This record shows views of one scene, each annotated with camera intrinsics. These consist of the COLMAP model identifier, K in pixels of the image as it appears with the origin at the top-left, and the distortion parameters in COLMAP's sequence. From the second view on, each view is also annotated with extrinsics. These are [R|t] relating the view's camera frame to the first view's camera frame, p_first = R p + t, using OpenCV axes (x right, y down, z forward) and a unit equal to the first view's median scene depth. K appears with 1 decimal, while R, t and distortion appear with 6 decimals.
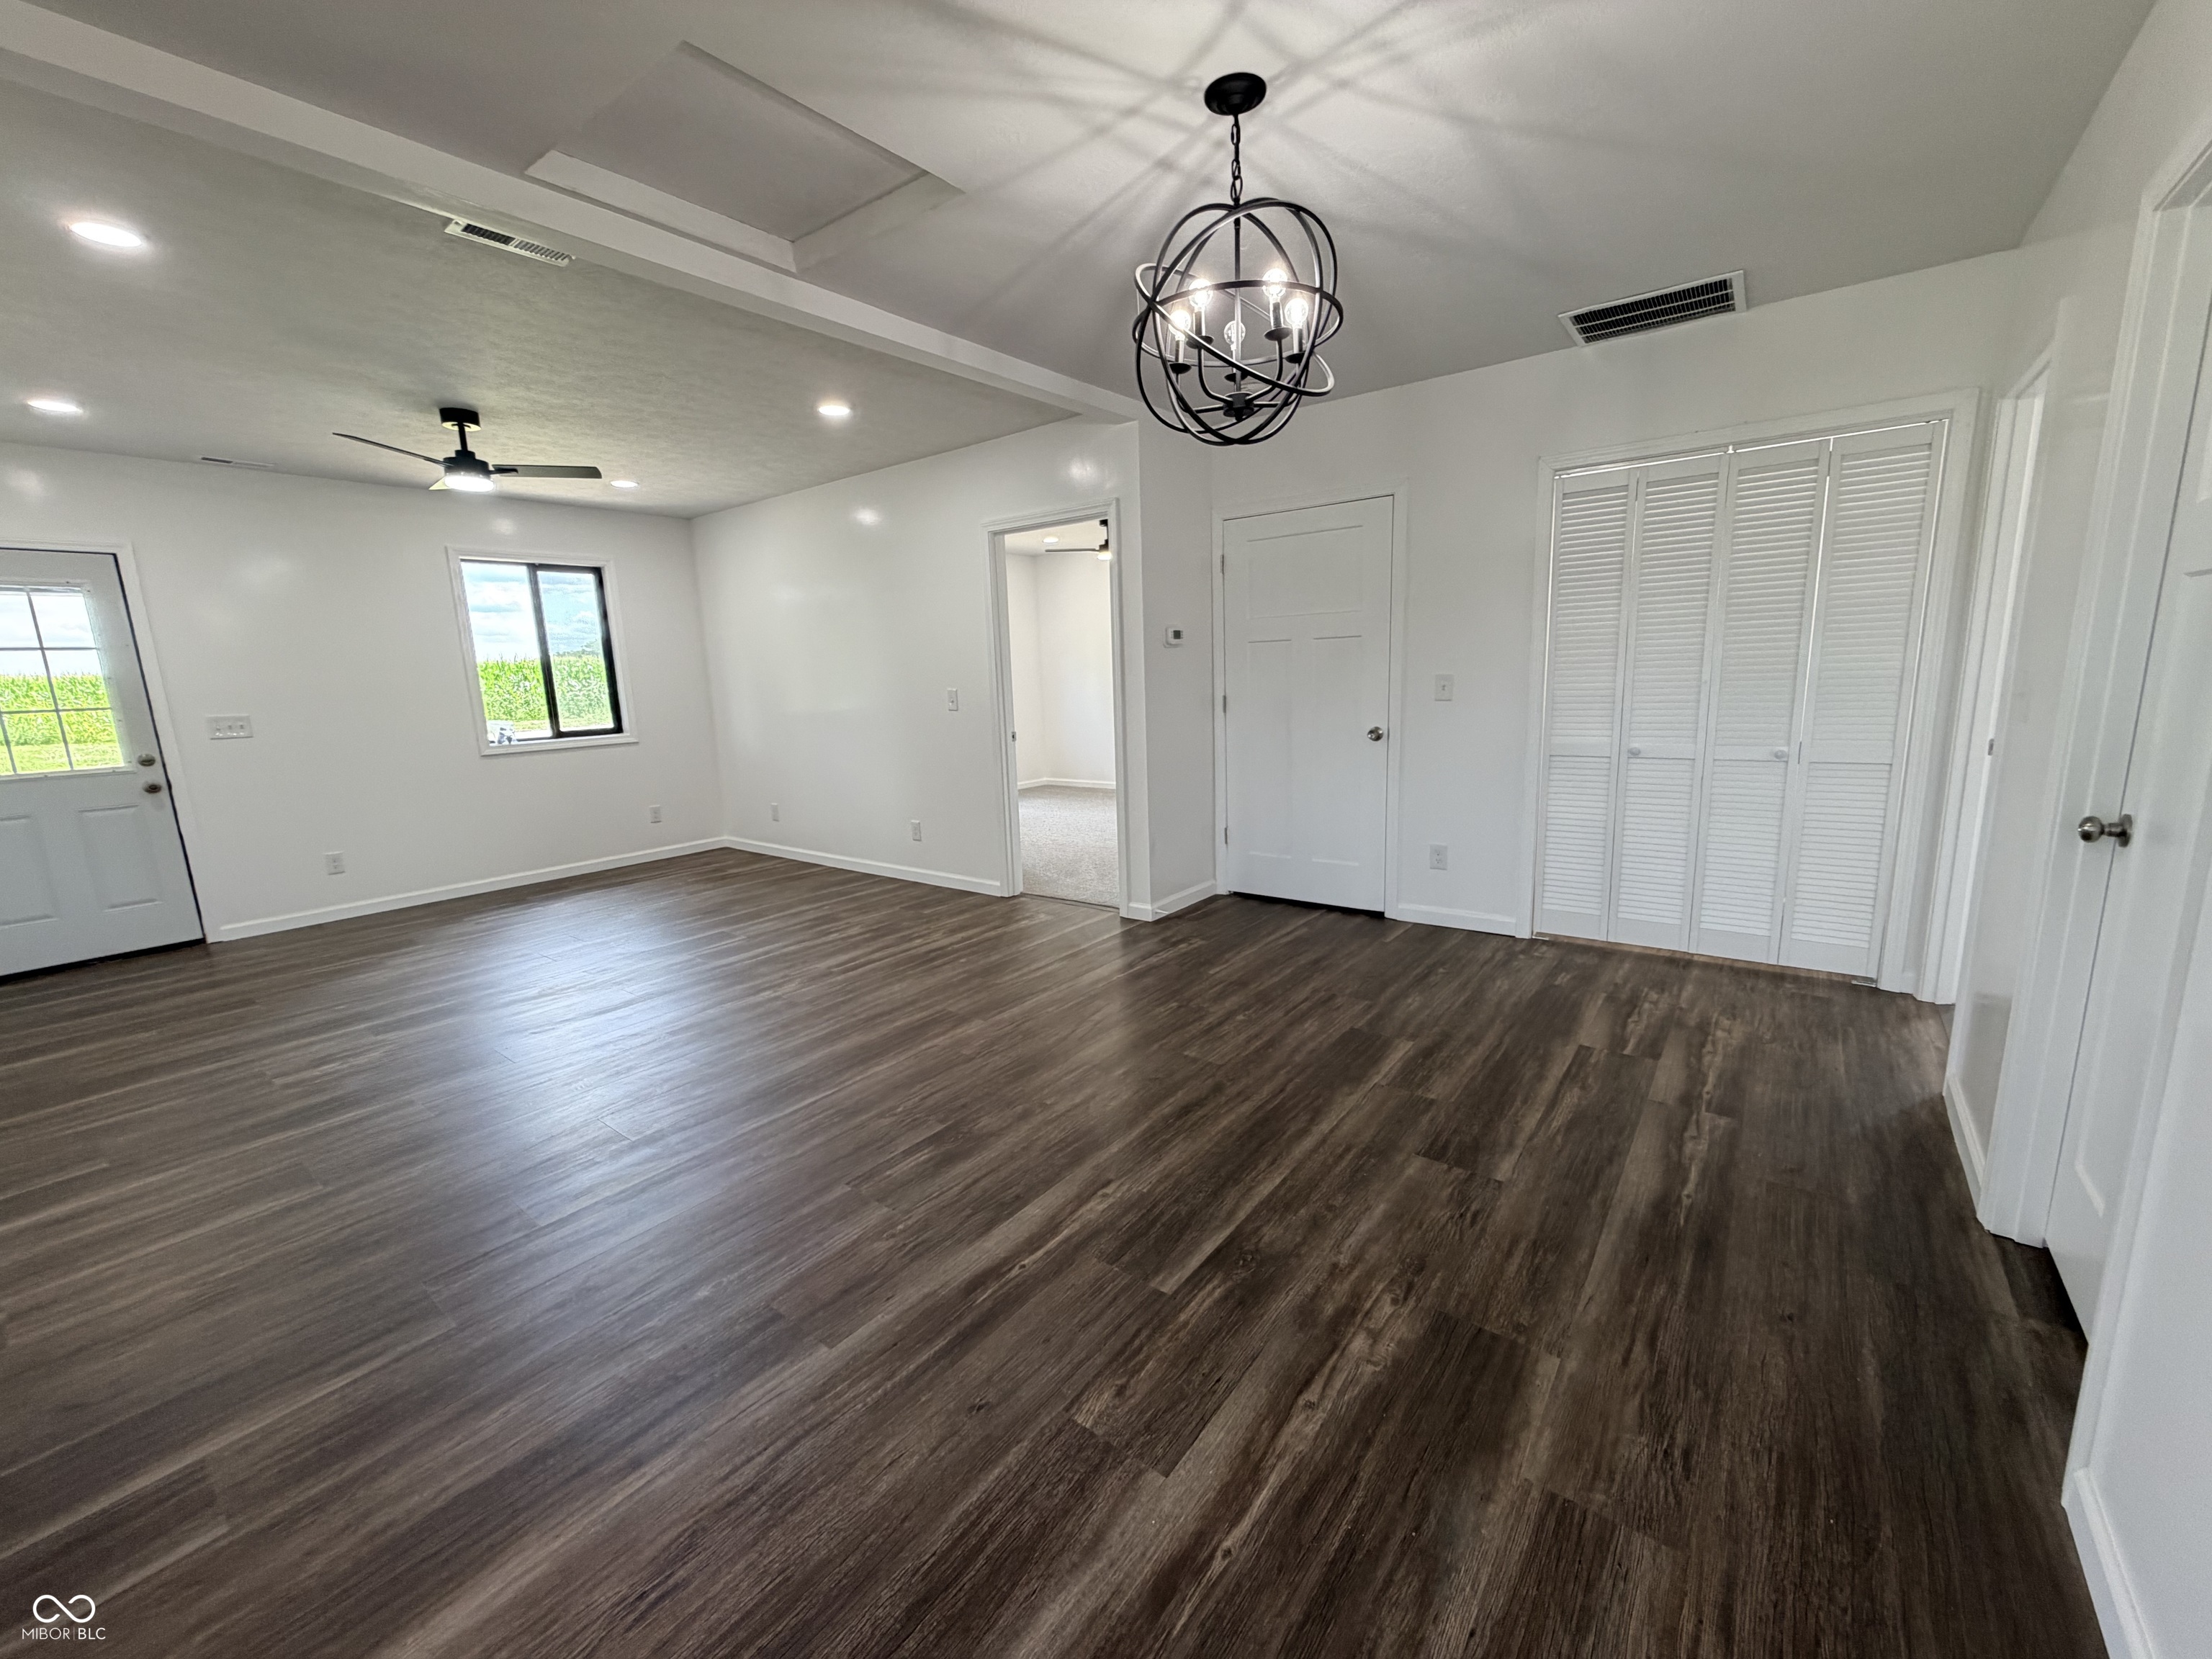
lens RADIAL K [[879.6, 0, 1101.8], [0, 879.6, 829.2], [0, 0, 1]] dist [0.001204, -0.000059]
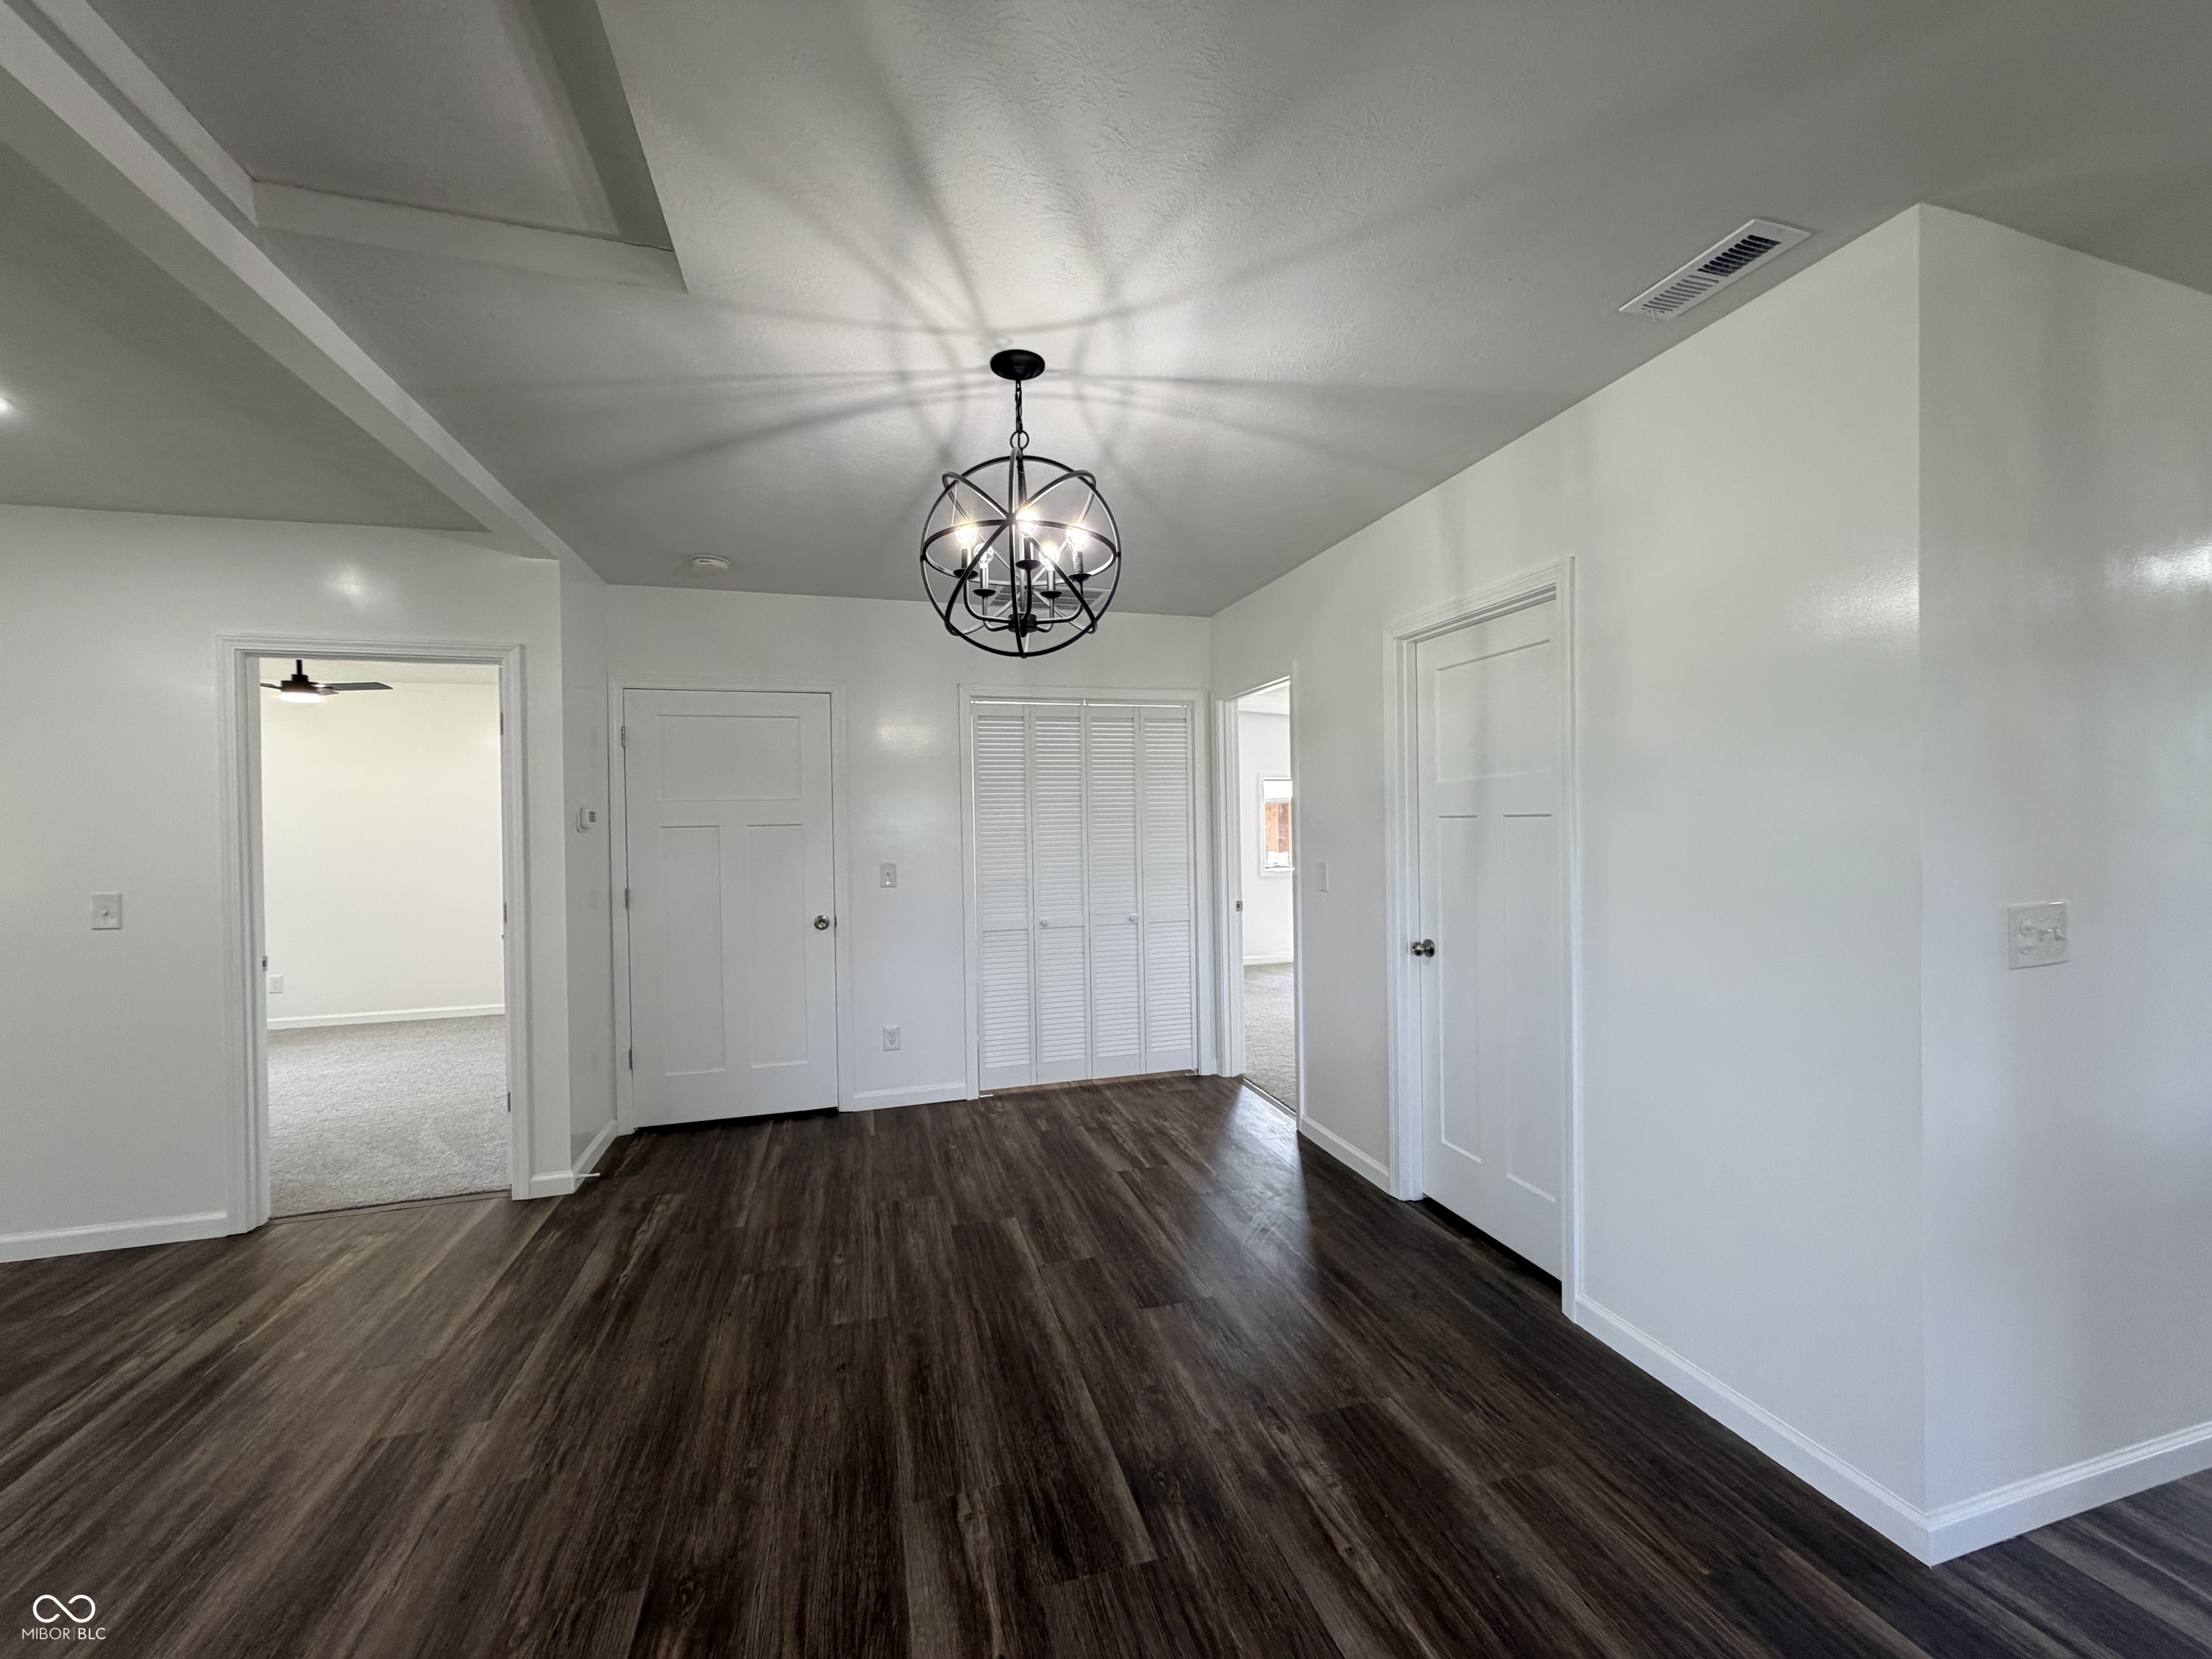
lens RADIAL K [[879.6, 0, 1101.8], [0, 879.6, 829.2], [0, 0, 1]] dist [0.001204, -0.000059]
pose [[0.593991, 0.021678, 0.804180, -0.400233], [0.140600, 0.981454, -0.130308, -0.052739], [-0.792090, 0.190469, 0.579926, 0.221231]]
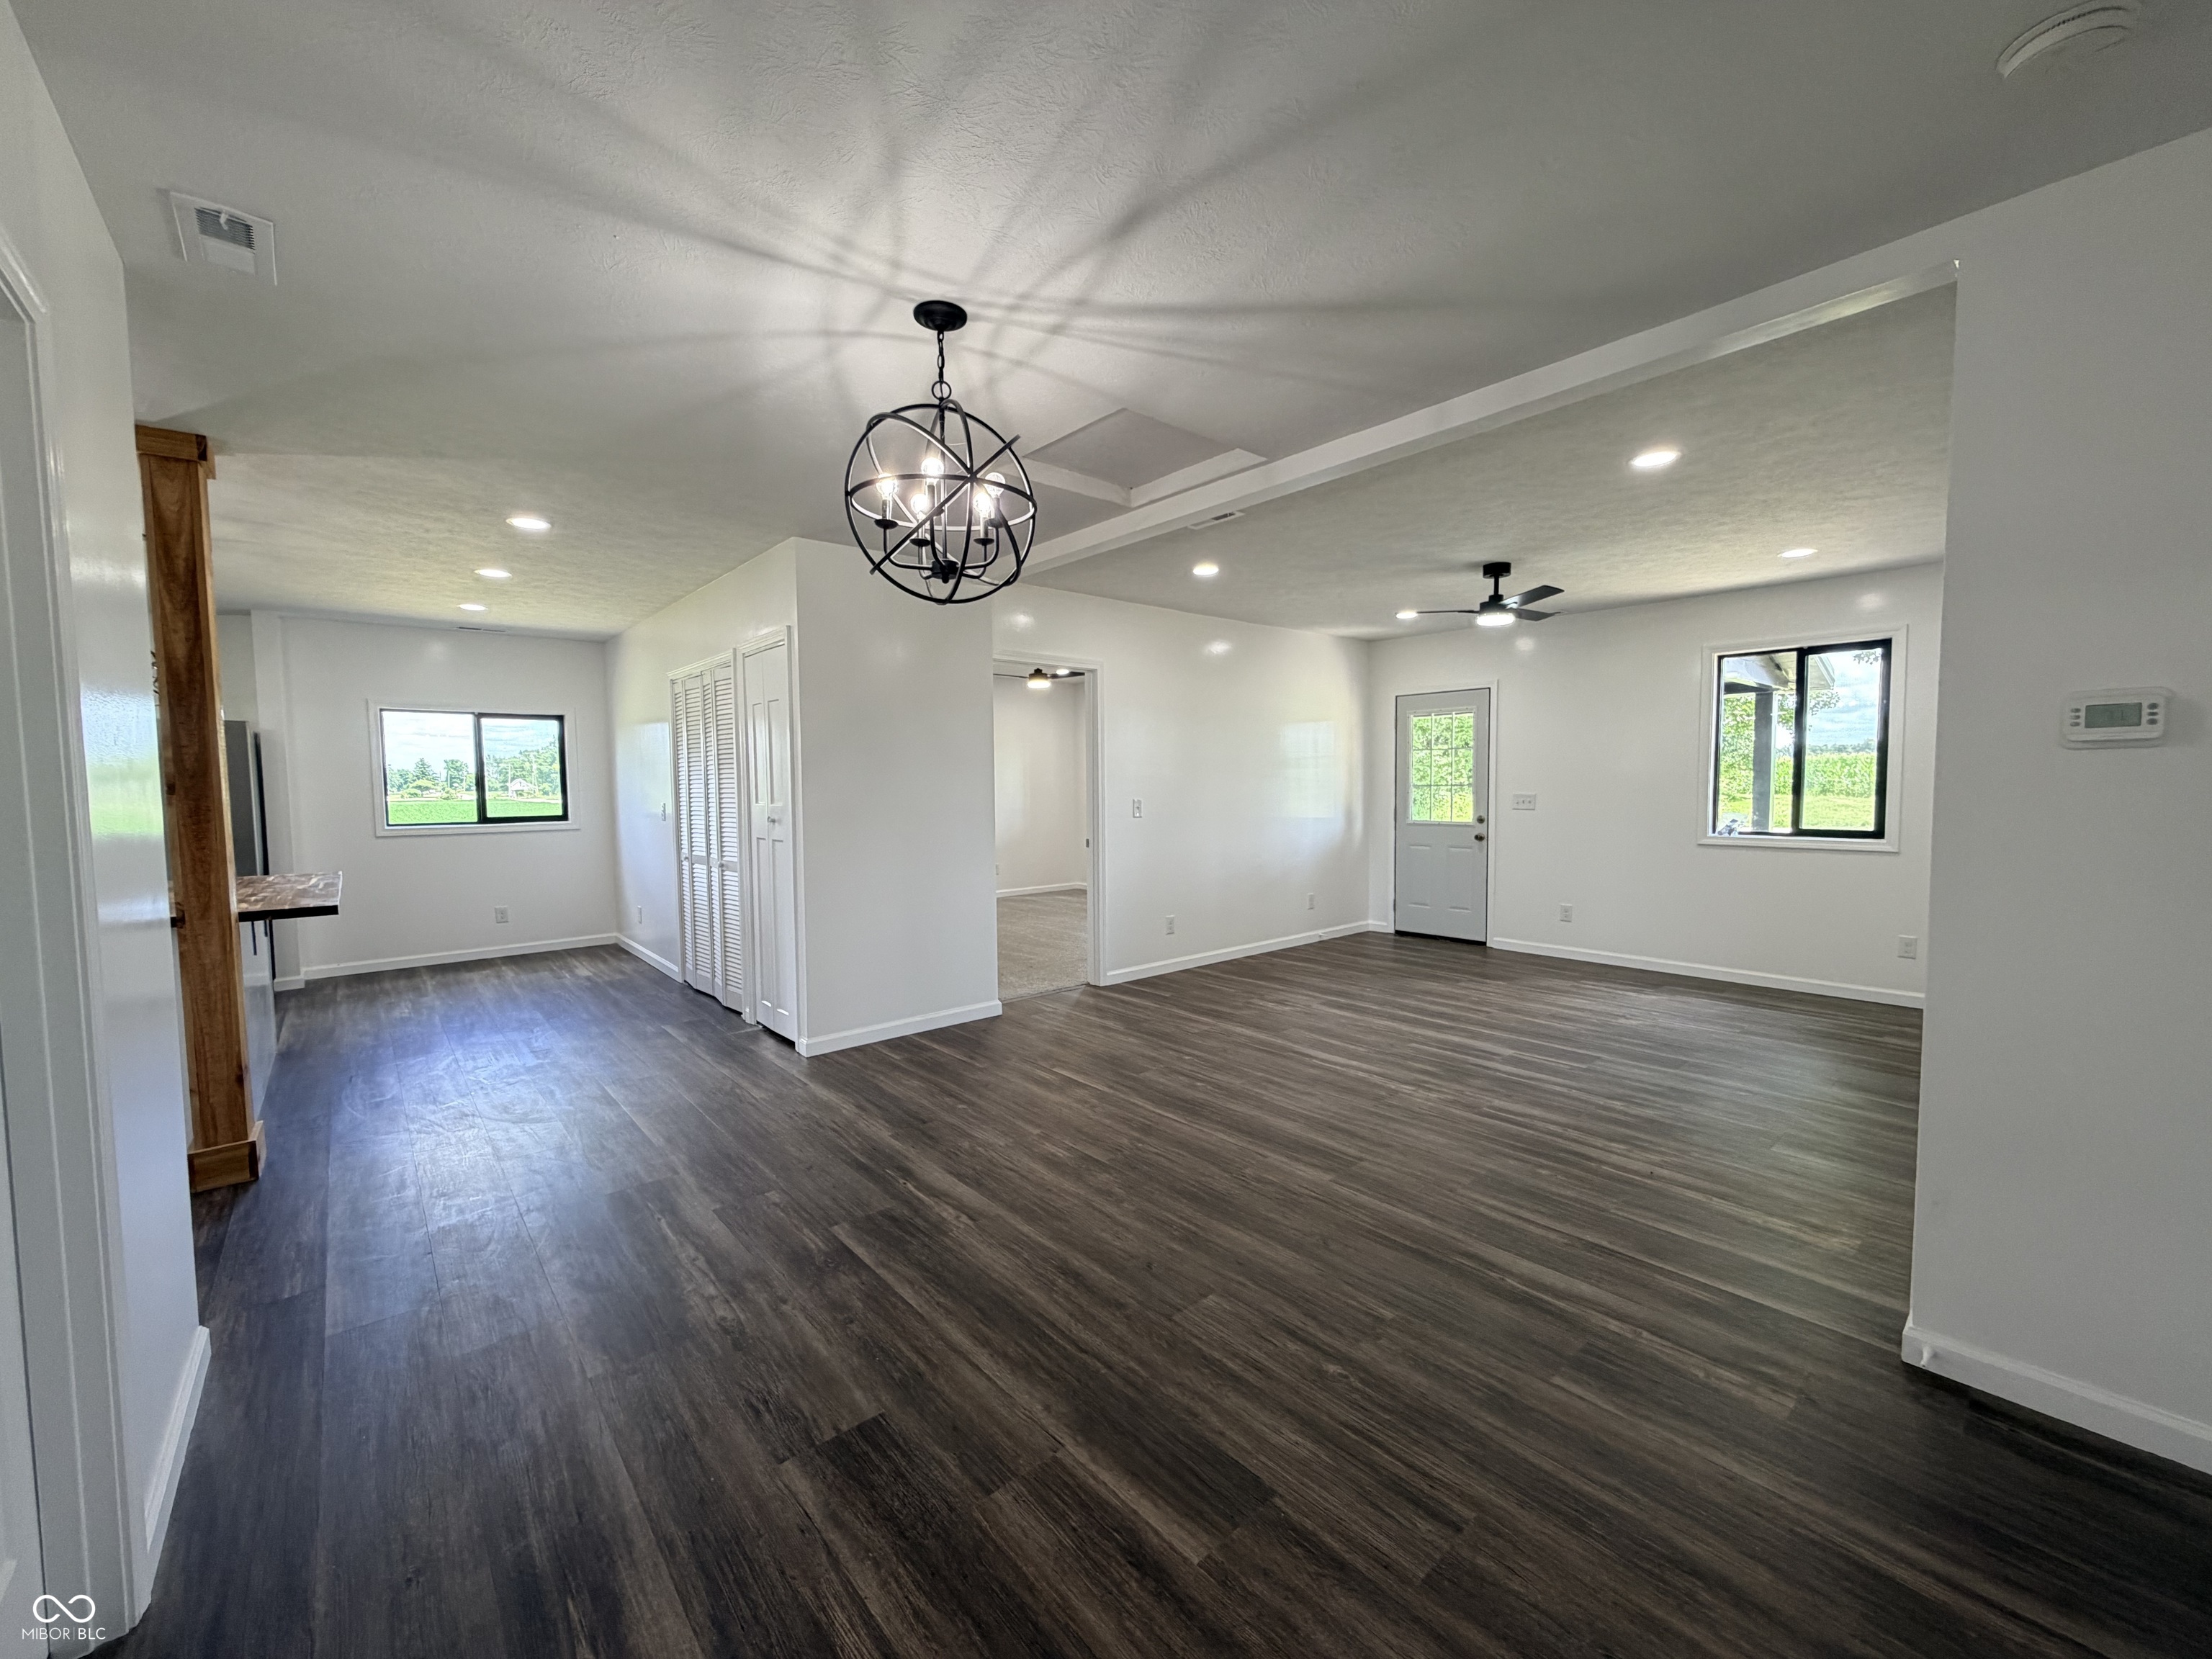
lens RADIAL K [[879.6, 0, 1101.8], [0, 879.6, 829.2], [0, 0, 1]] dist [0.001204, -0.000059]
pose [[-0.198670, 0.092230, -0.975717, 0.768646], [-0.160611, 0.979039, 0.125247, -0.208316], [0.966817, 0.181593, -0.179693, 0.906886]]
